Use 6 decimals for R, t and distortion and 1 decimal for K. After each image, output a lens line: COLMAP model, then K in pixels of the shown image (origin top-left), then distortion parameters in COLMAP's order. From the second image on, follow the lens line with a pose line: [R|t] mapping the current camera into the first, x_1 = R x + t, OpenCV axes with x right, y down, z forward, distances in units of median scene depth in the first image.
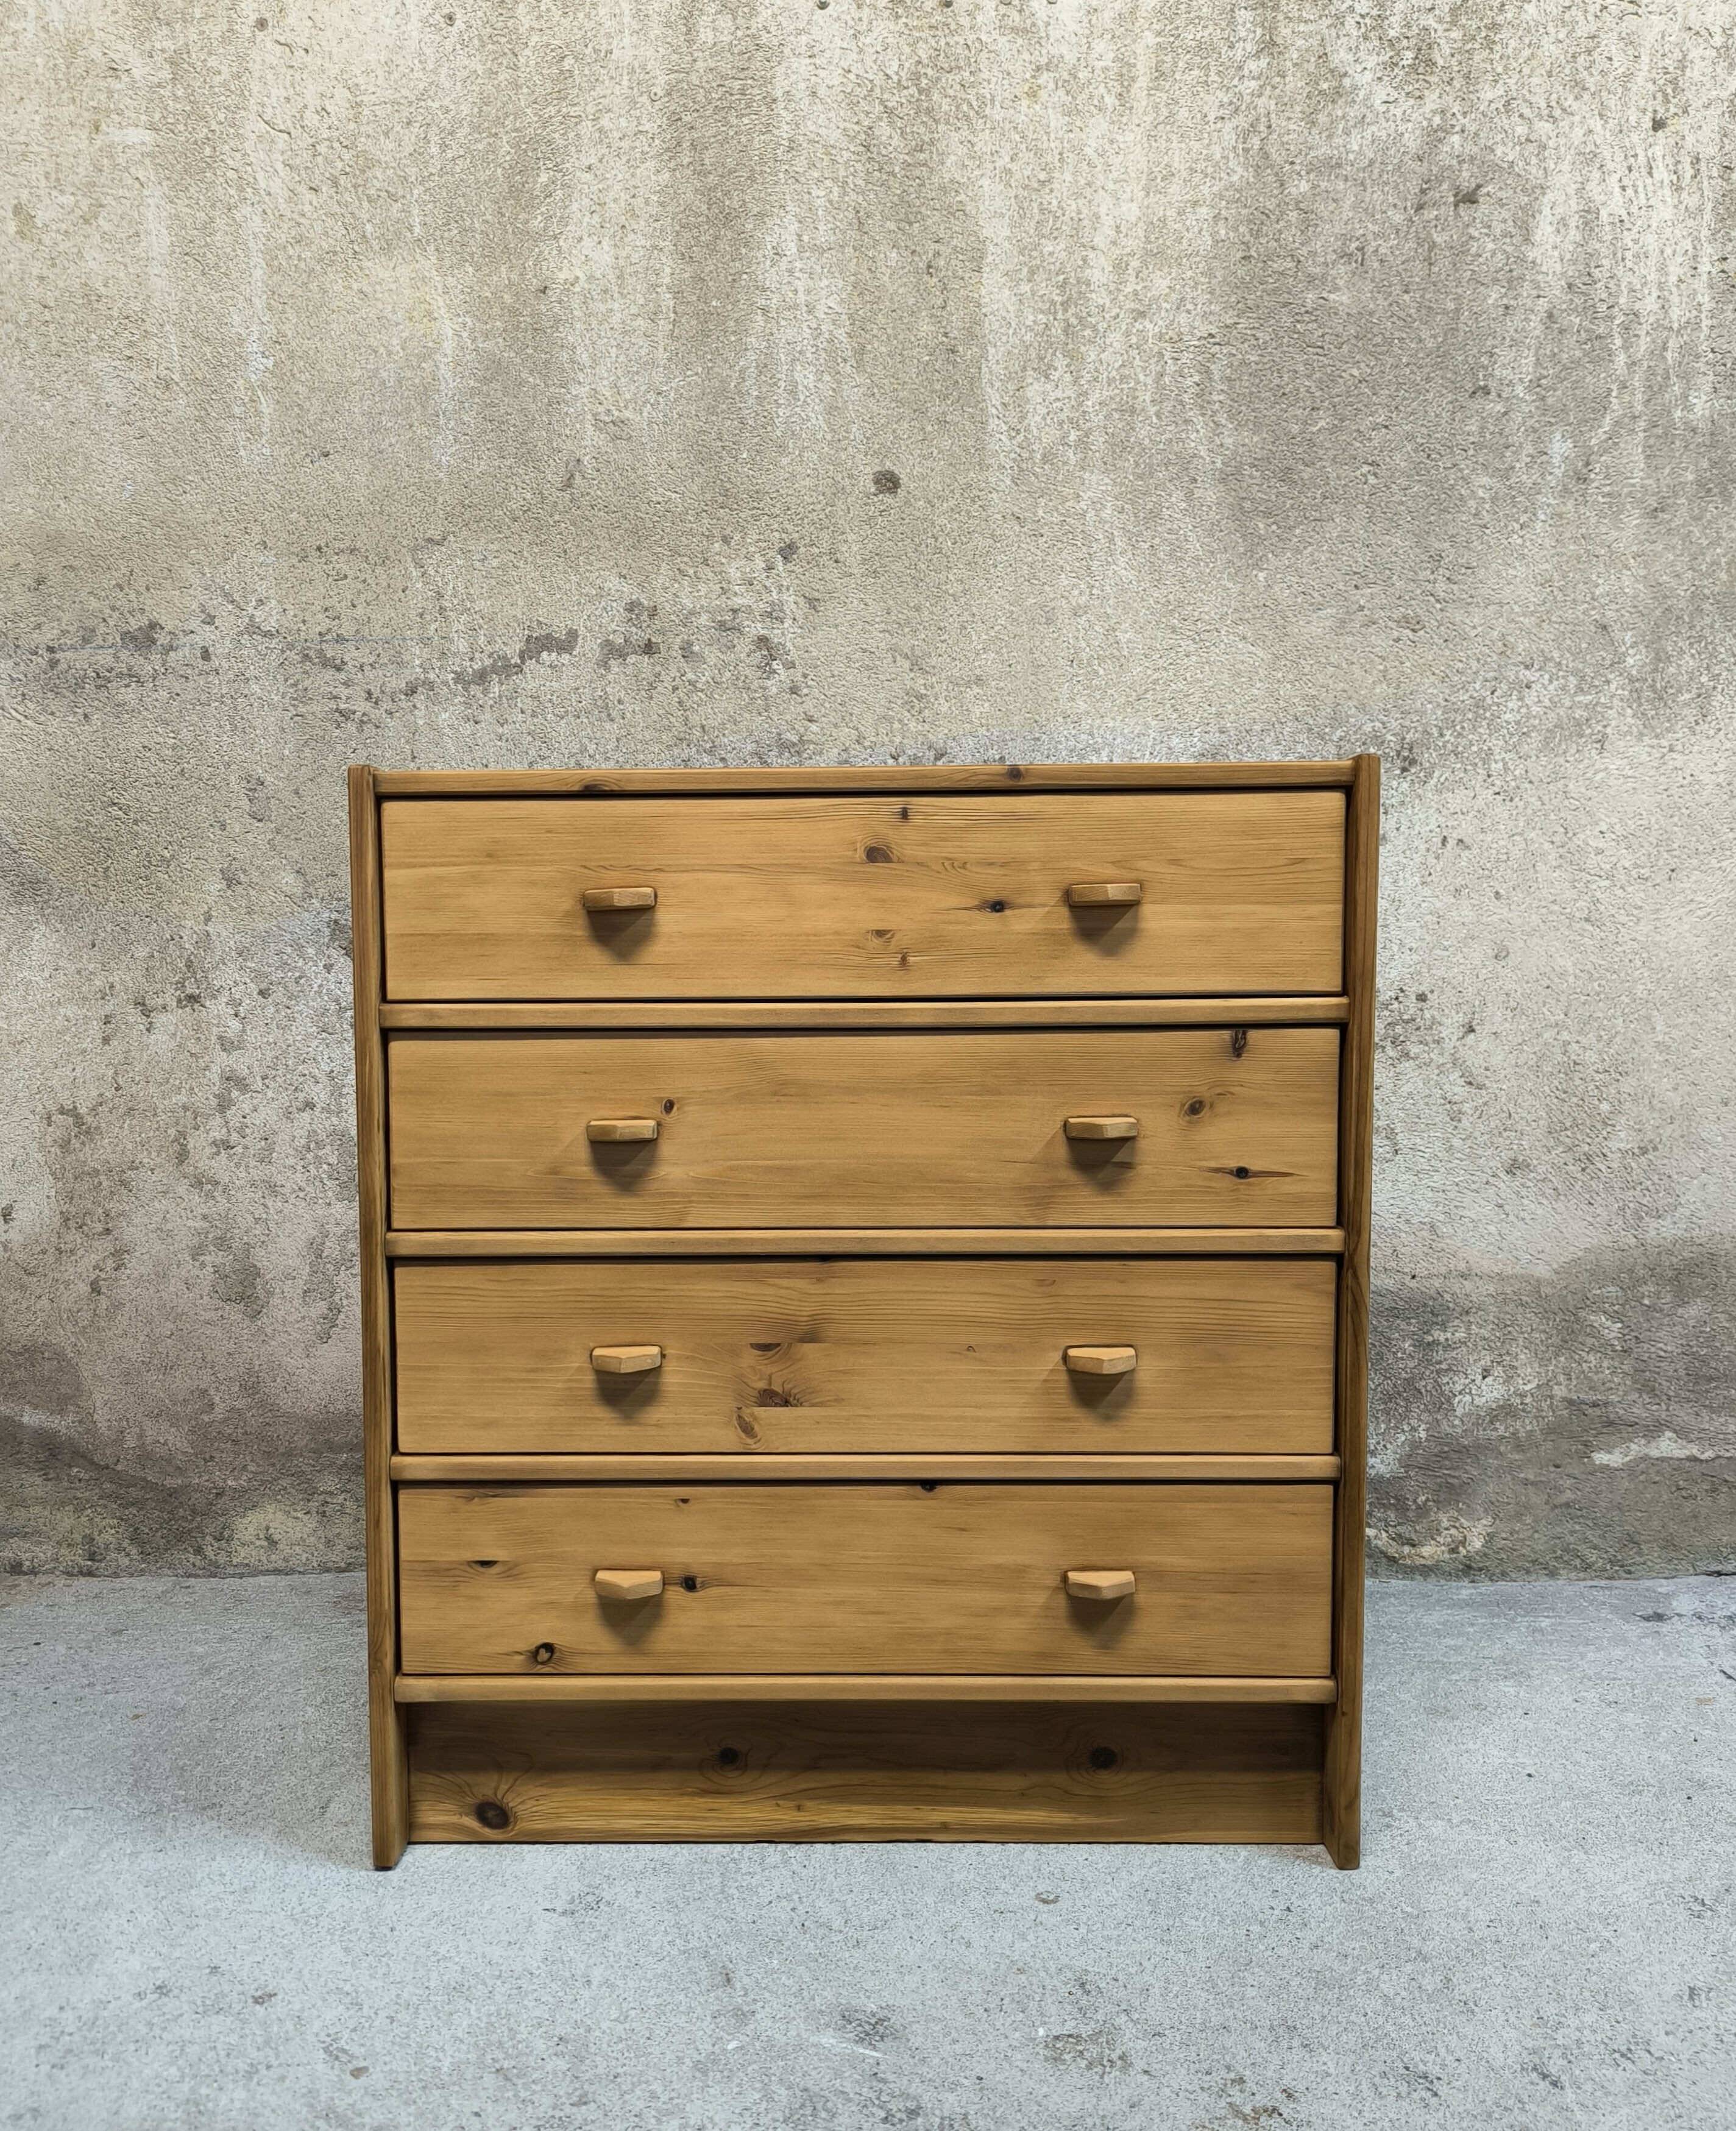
lens RADIAL K [[1730.8, 0, 816.3], [0, 1730.8, 1097.1], [0, 0, 1]] dist [0.050221, -0.051999]
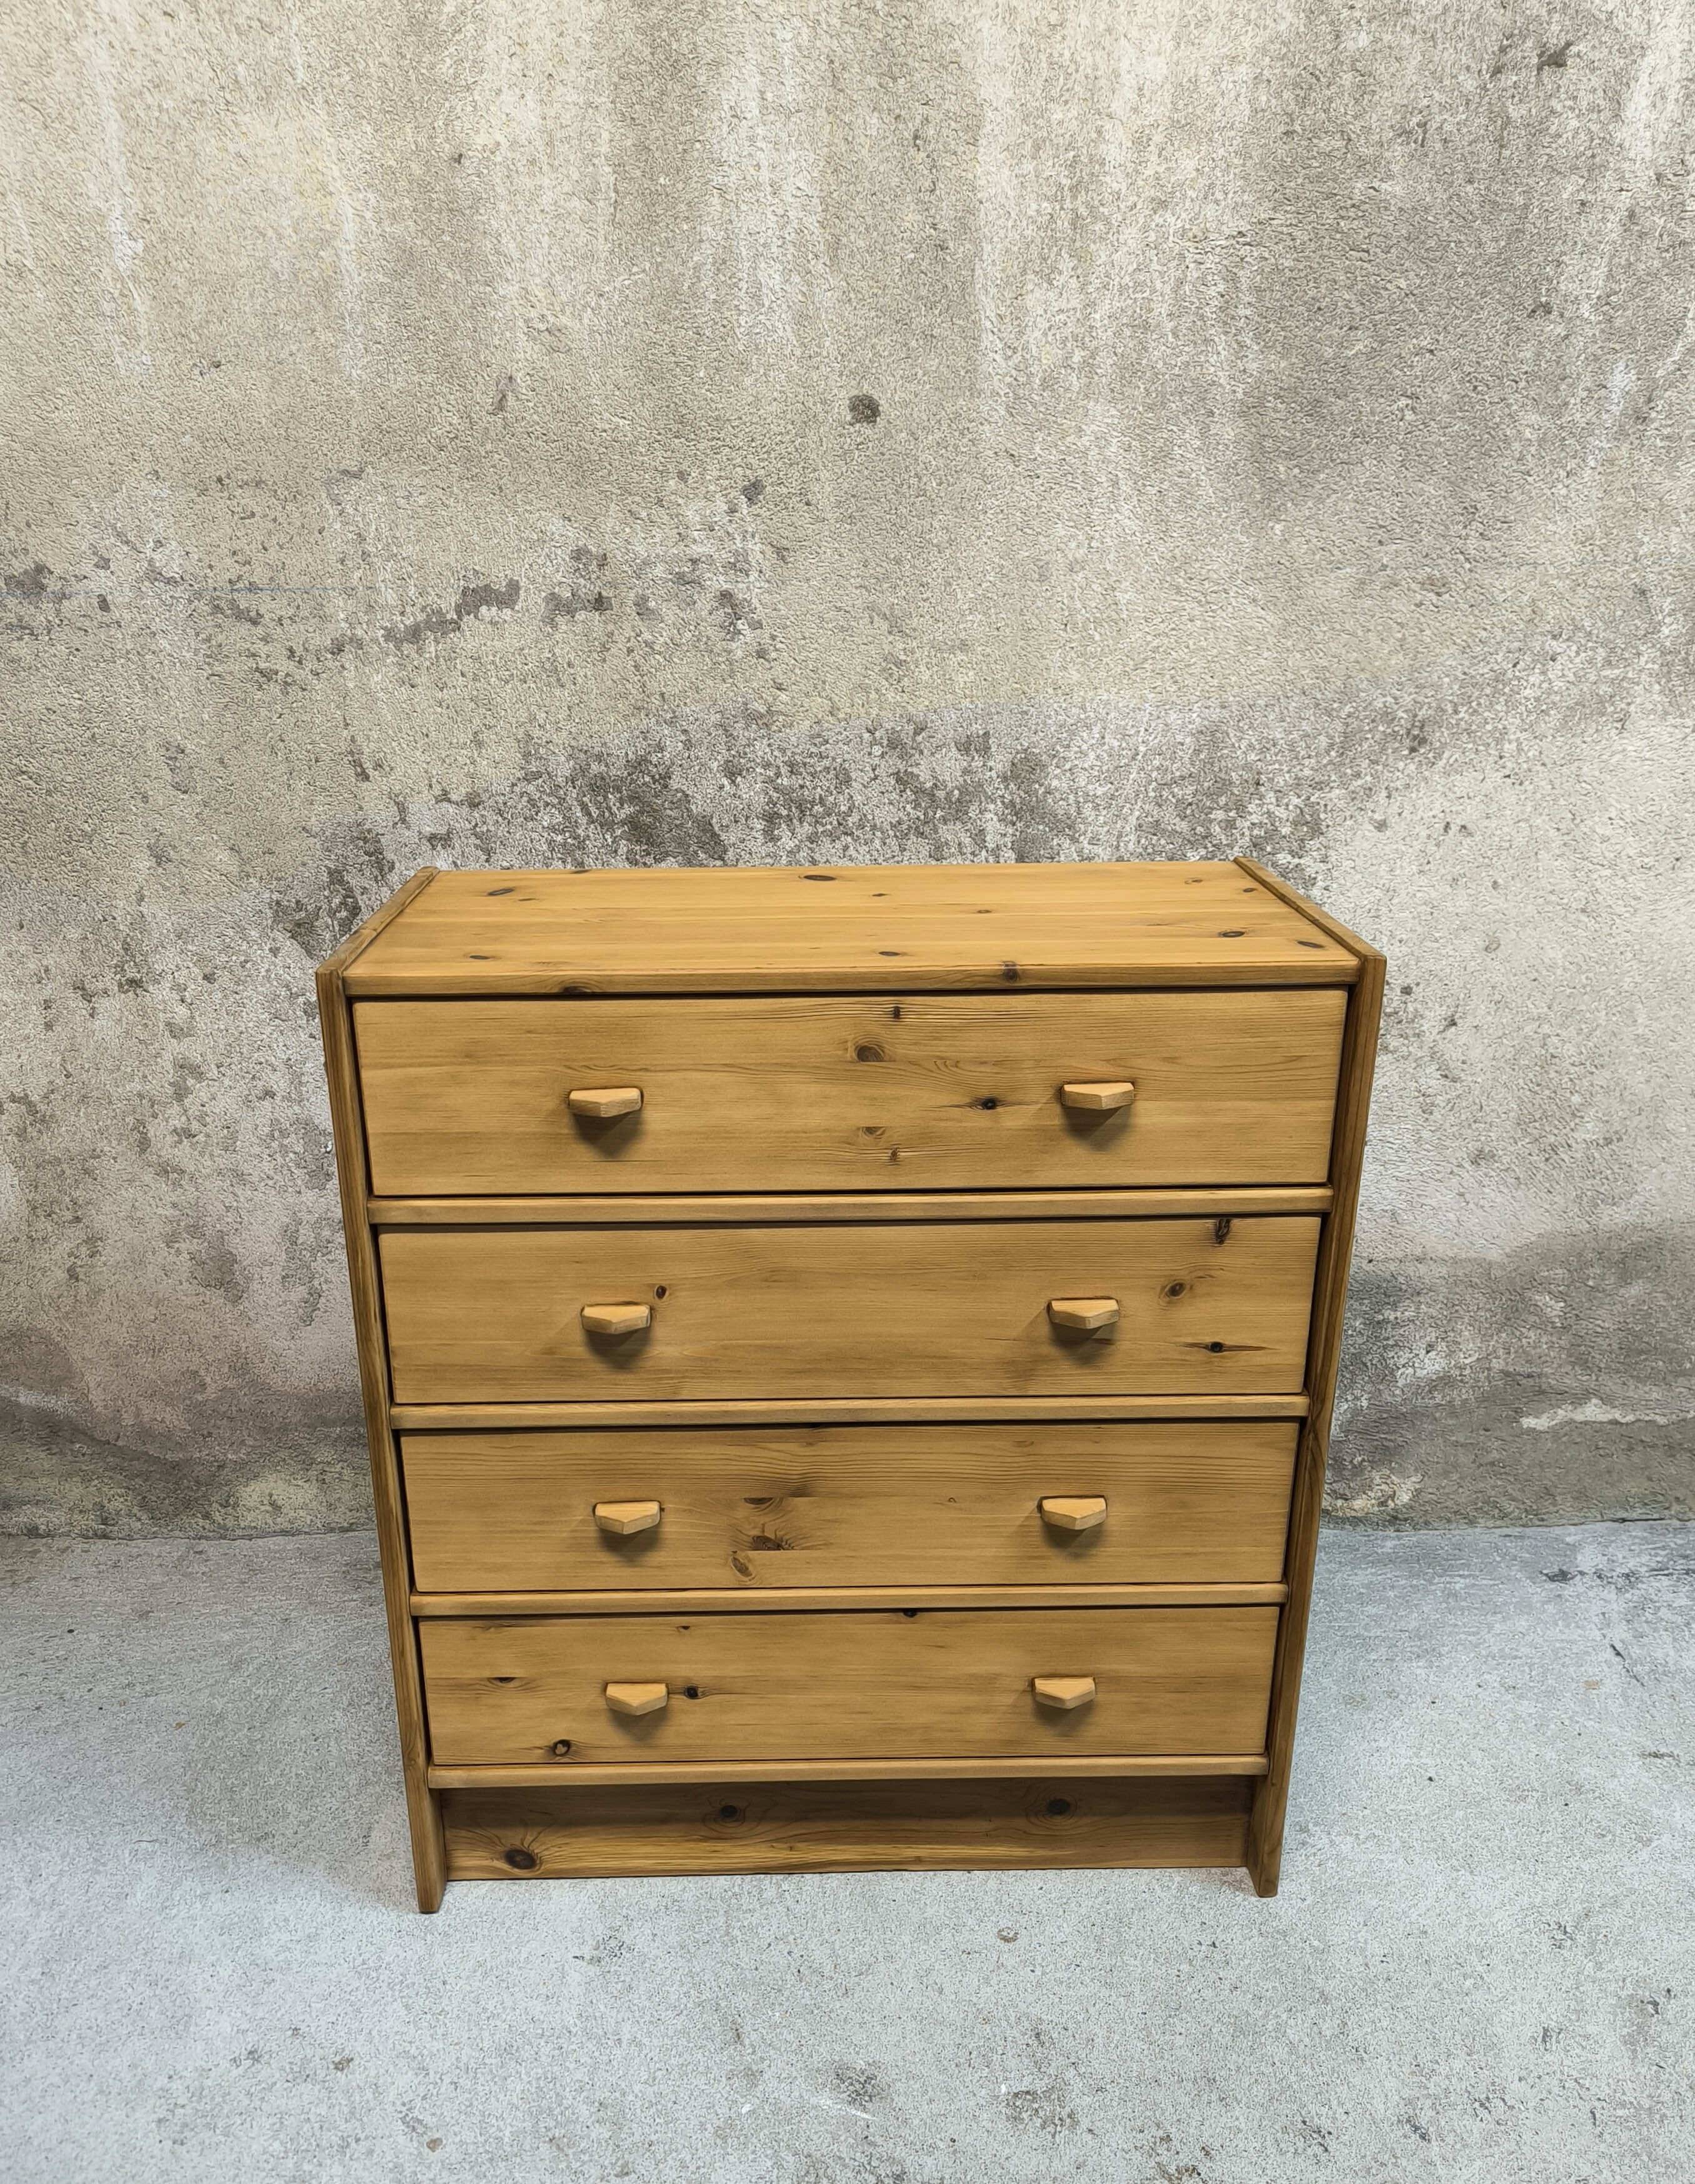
lens RADIAL K [[1774.8, 0, 812.7], [0, 1774.8, 1267.9], [0, 0, 1]] dist [0.051277, -0.057763]
pose [[0.999488, -0.012881, 0.029301, -0.017663], [0.003256, 0.951616, 0.307274, -0.218829], [-0.031841, -0.307021, 0.951170, 0.006859]]
